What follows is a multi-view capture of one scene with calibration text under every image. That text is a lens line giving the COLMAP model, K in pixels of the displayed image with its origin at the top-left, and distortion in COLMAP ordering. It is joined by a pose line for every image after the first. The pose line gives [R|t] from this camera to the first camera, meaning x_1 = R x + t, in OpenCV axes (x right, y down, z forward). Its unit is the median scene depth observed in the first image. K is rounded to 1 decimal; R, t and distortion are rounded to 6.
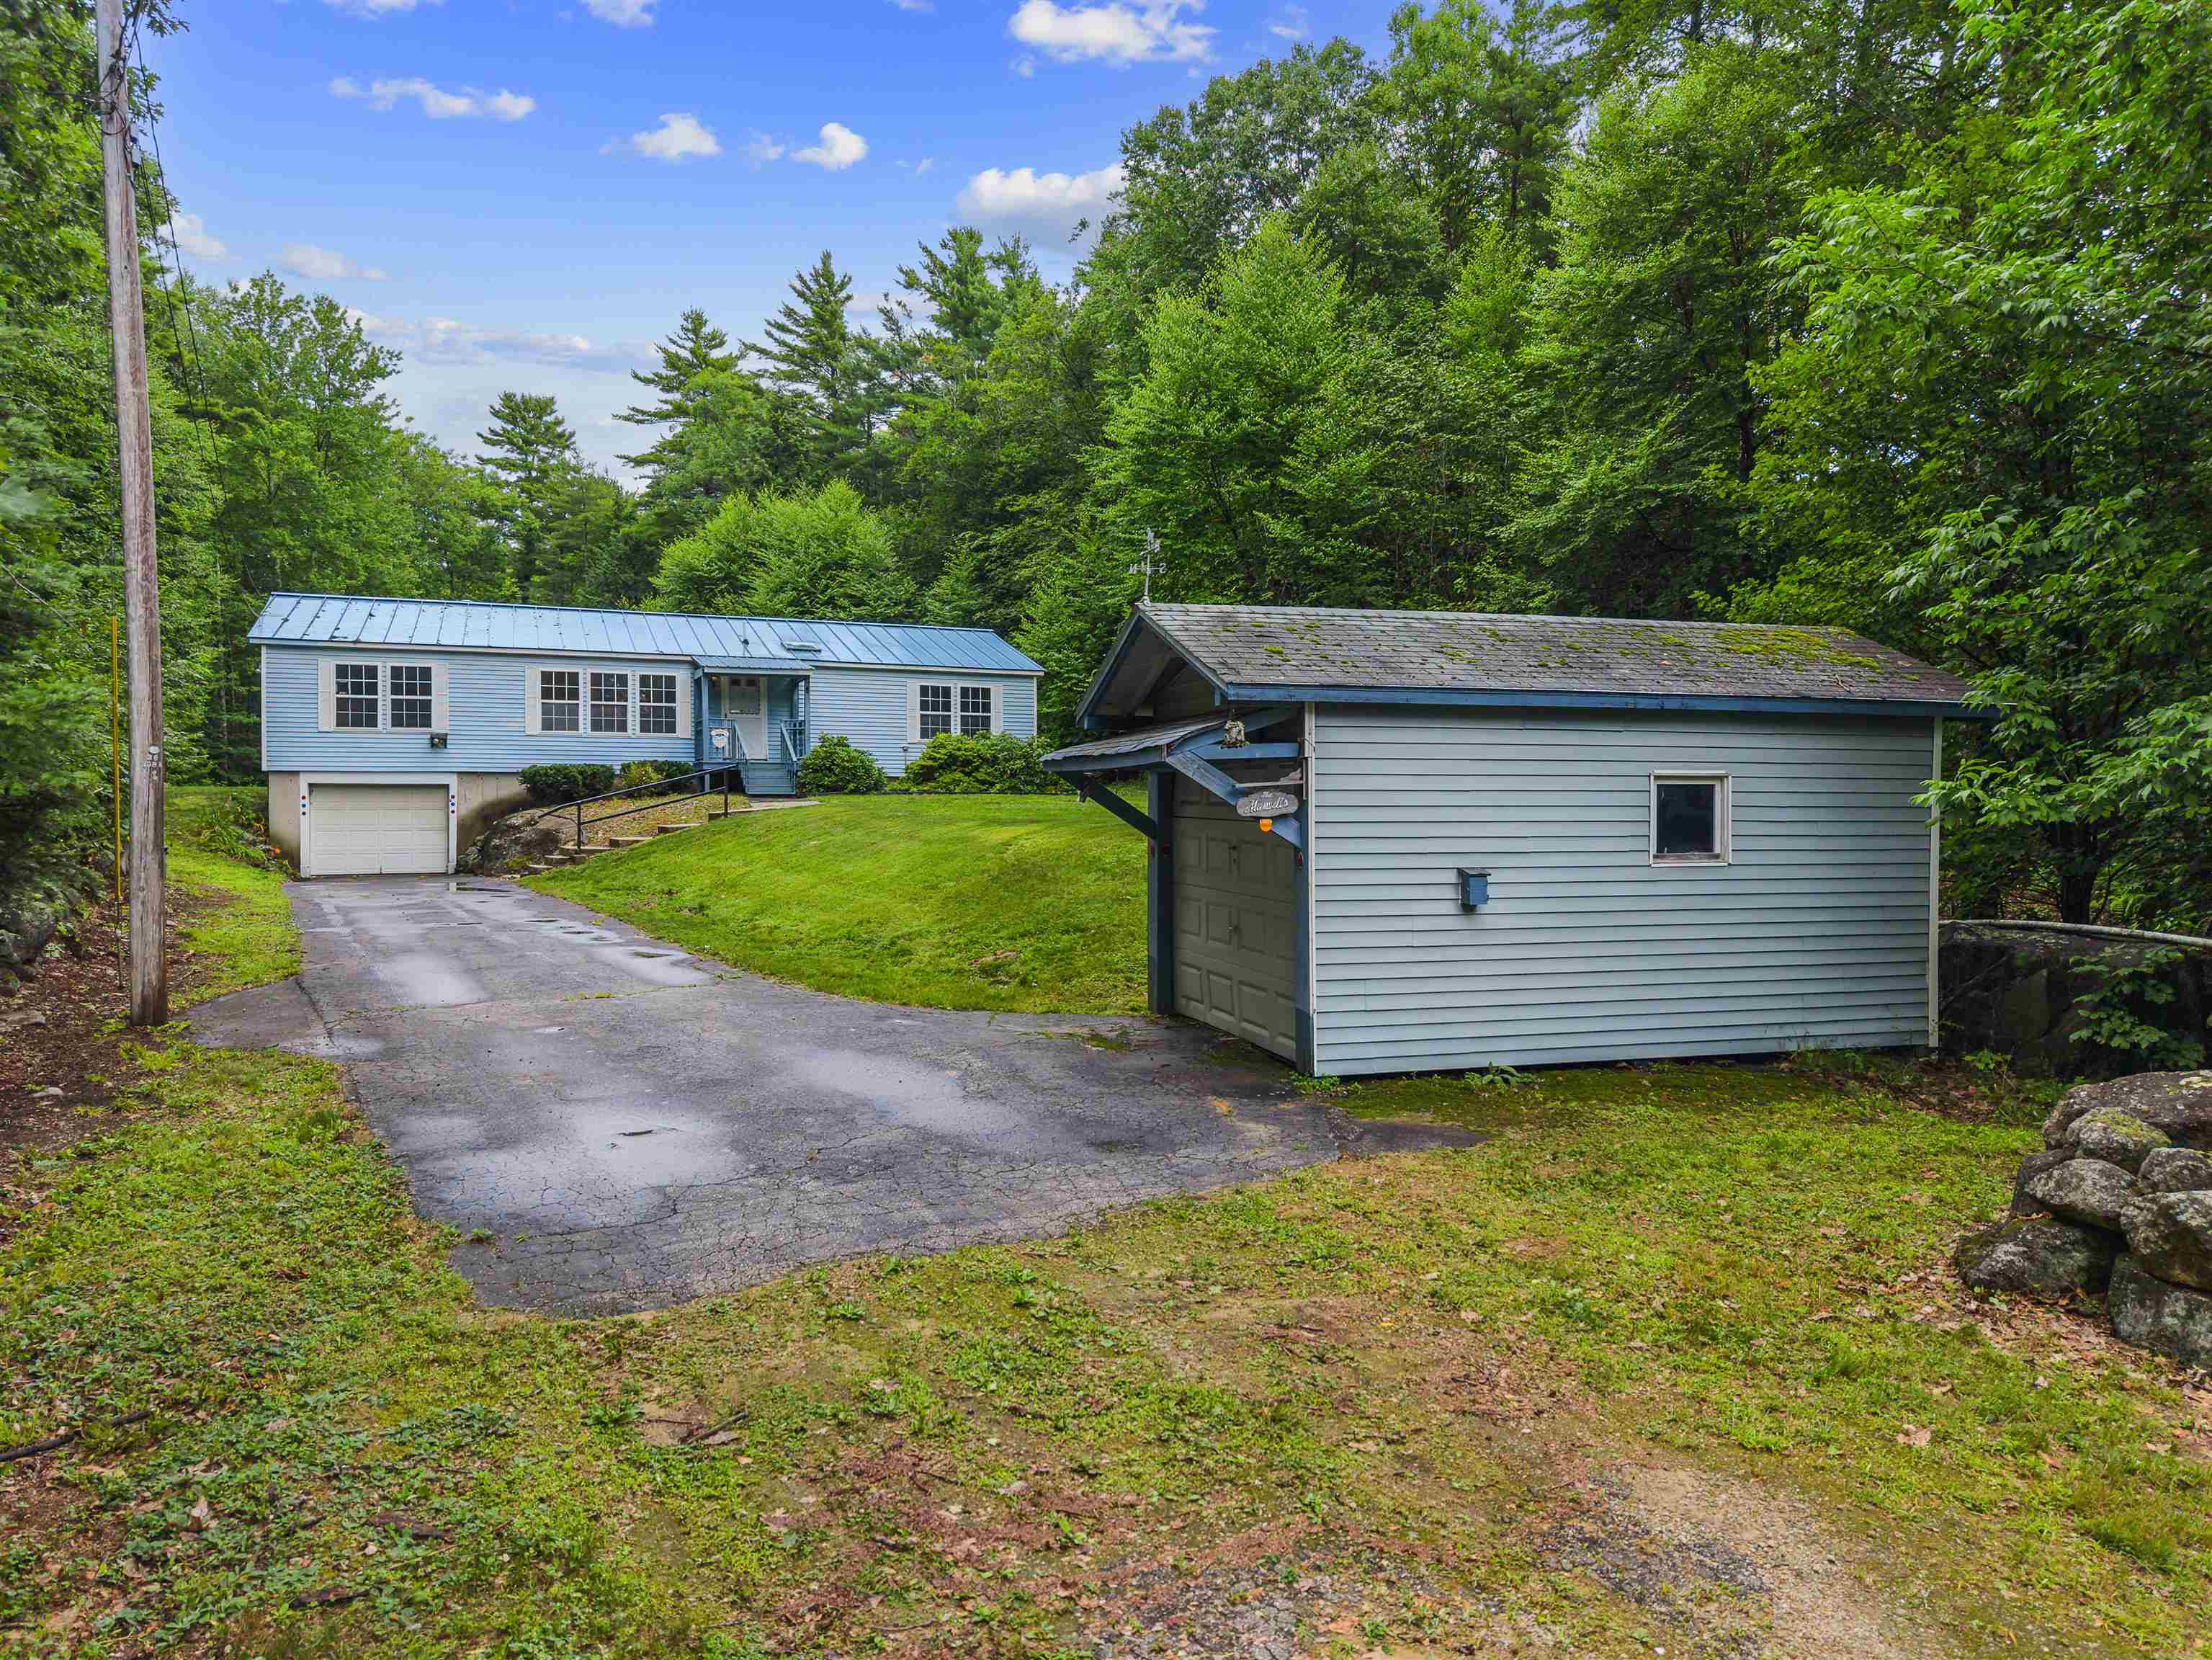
lens RADIAL K [[1490.7, 0, 1106.0], [0, 1490.7, 830.0], [0, 0, 1]] dist [-0.001687, -0.001432]
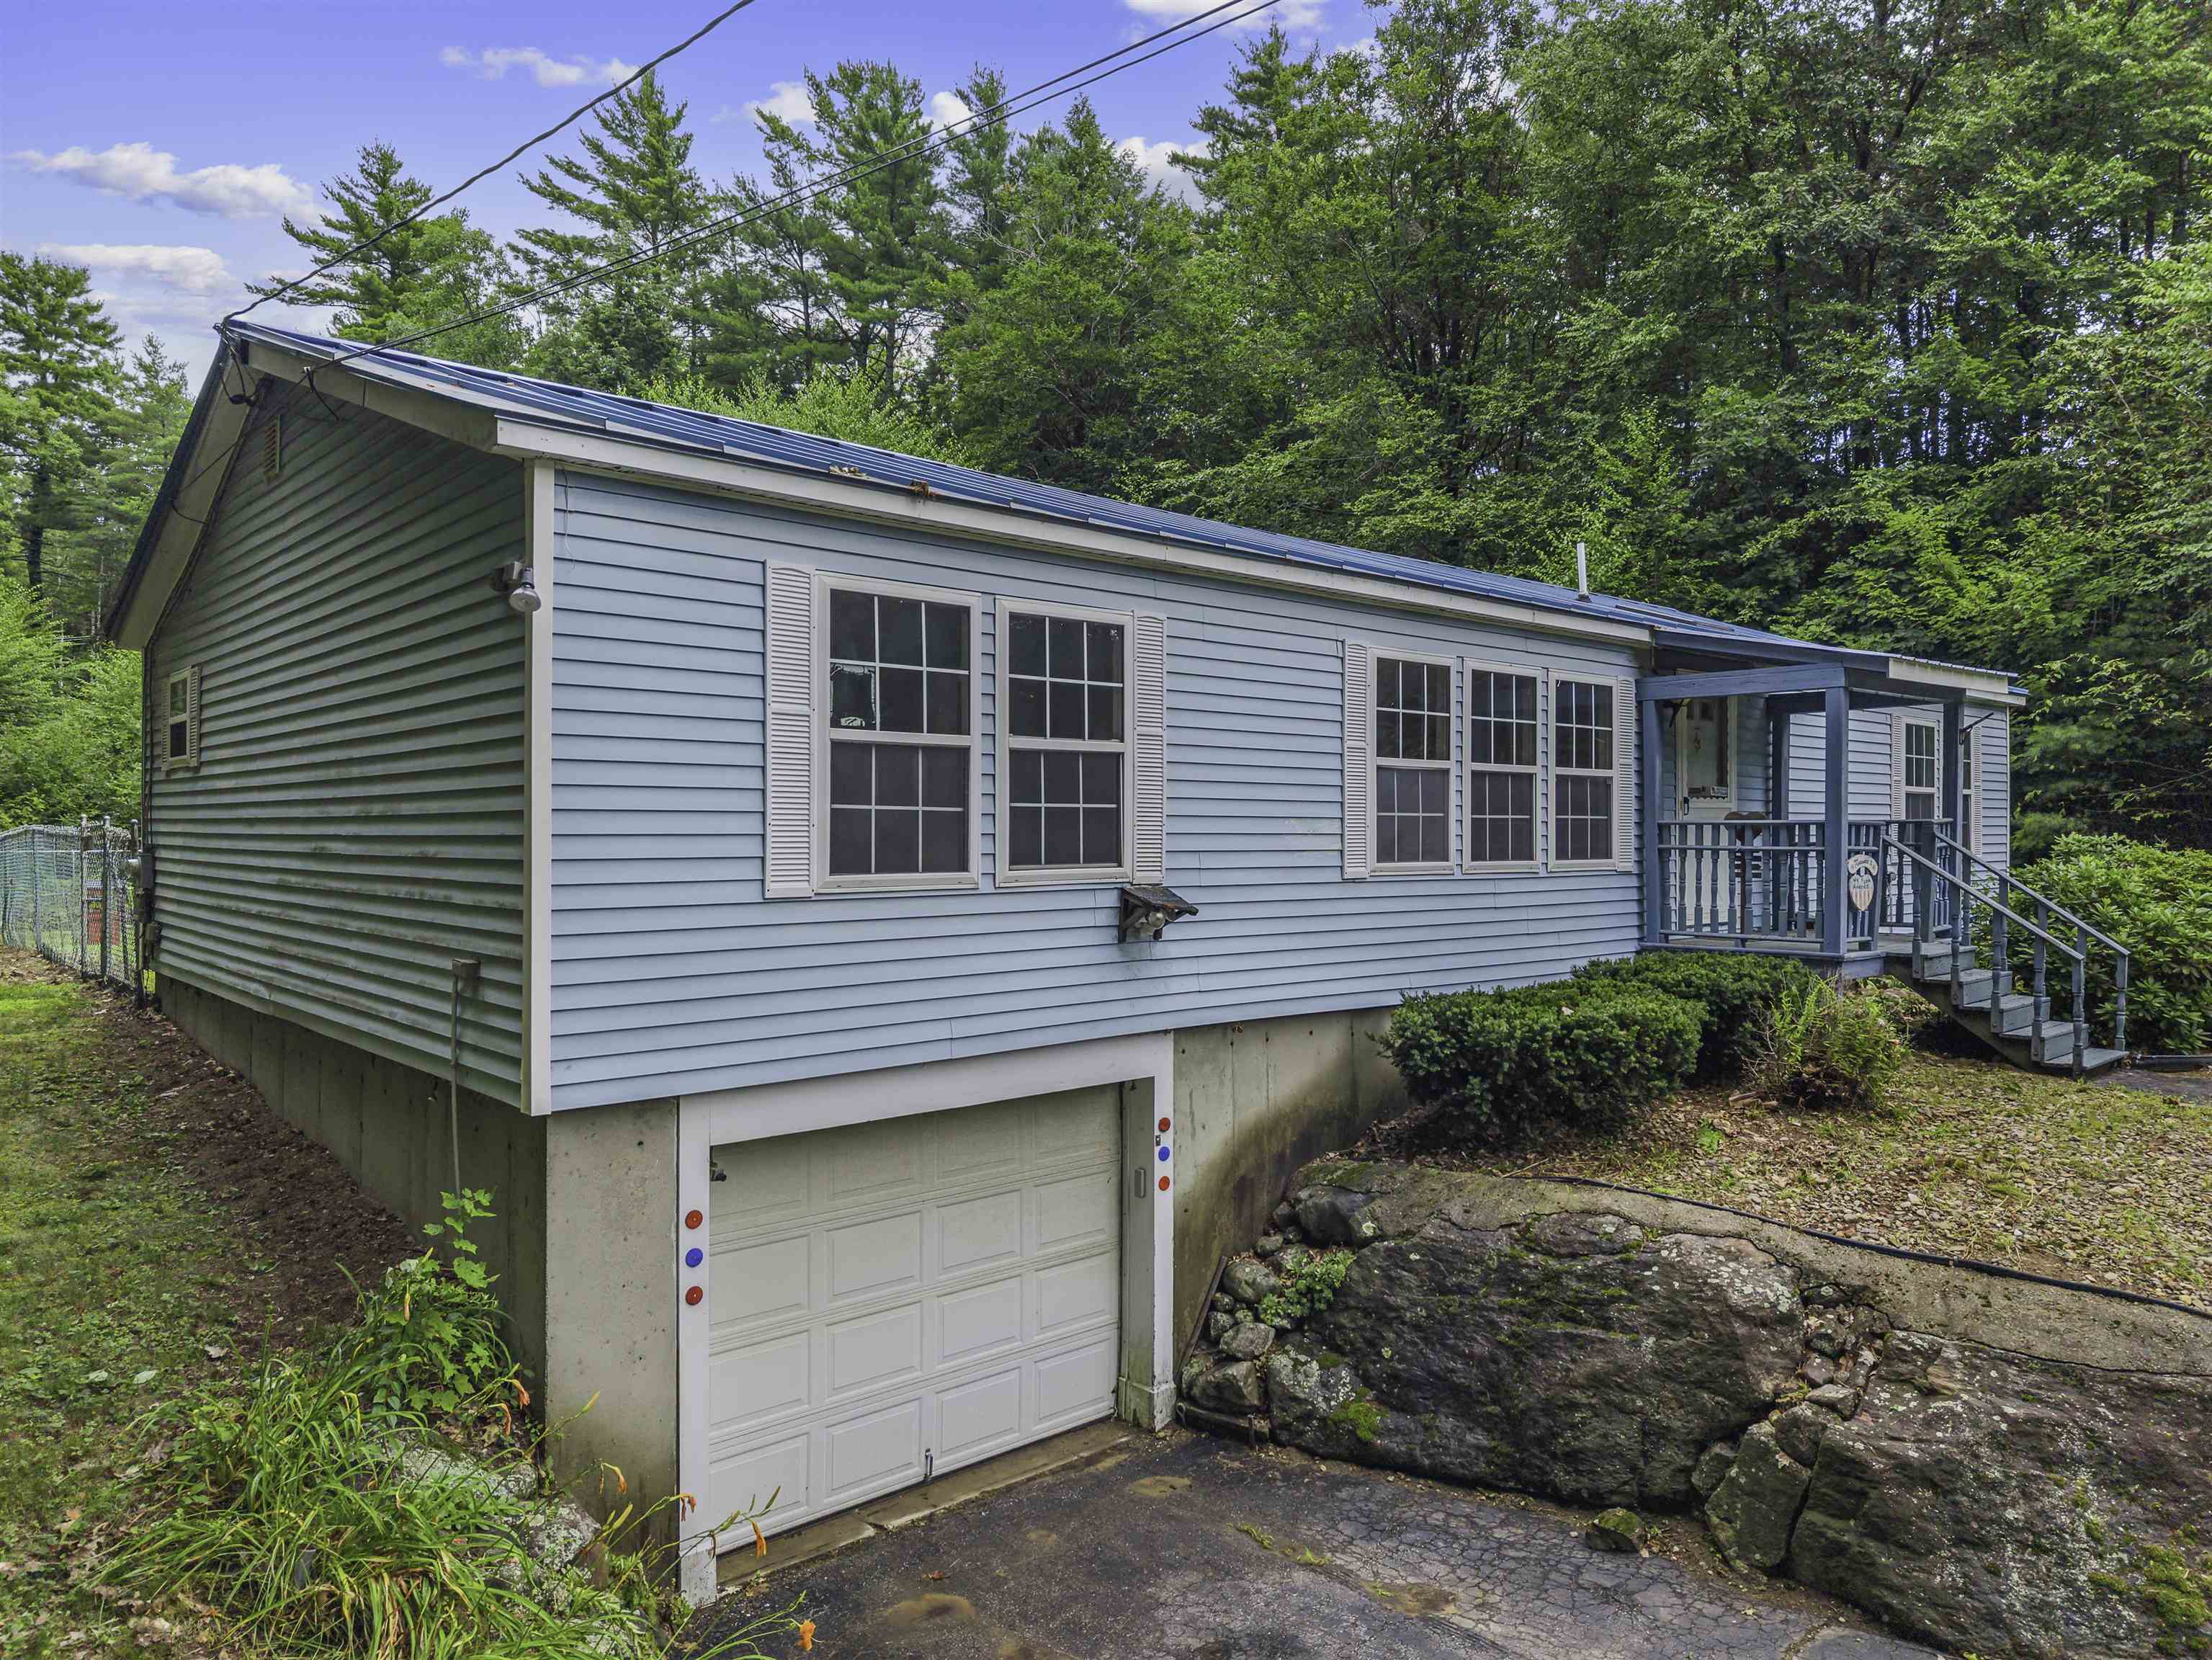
lens RADIAL K [[1490.7, 0, 1106.0], [0, 1490.7, 830.0], [0, 0, 1]] dist [-0.001687, -0.001432]
pose [[0.946242, -0.001387, 0.323456, -0.530952], [0.007728, 0.999802, -0.018322, -0.069176], [-0.323367, 0.019837, 0.946066, 0.753747]]
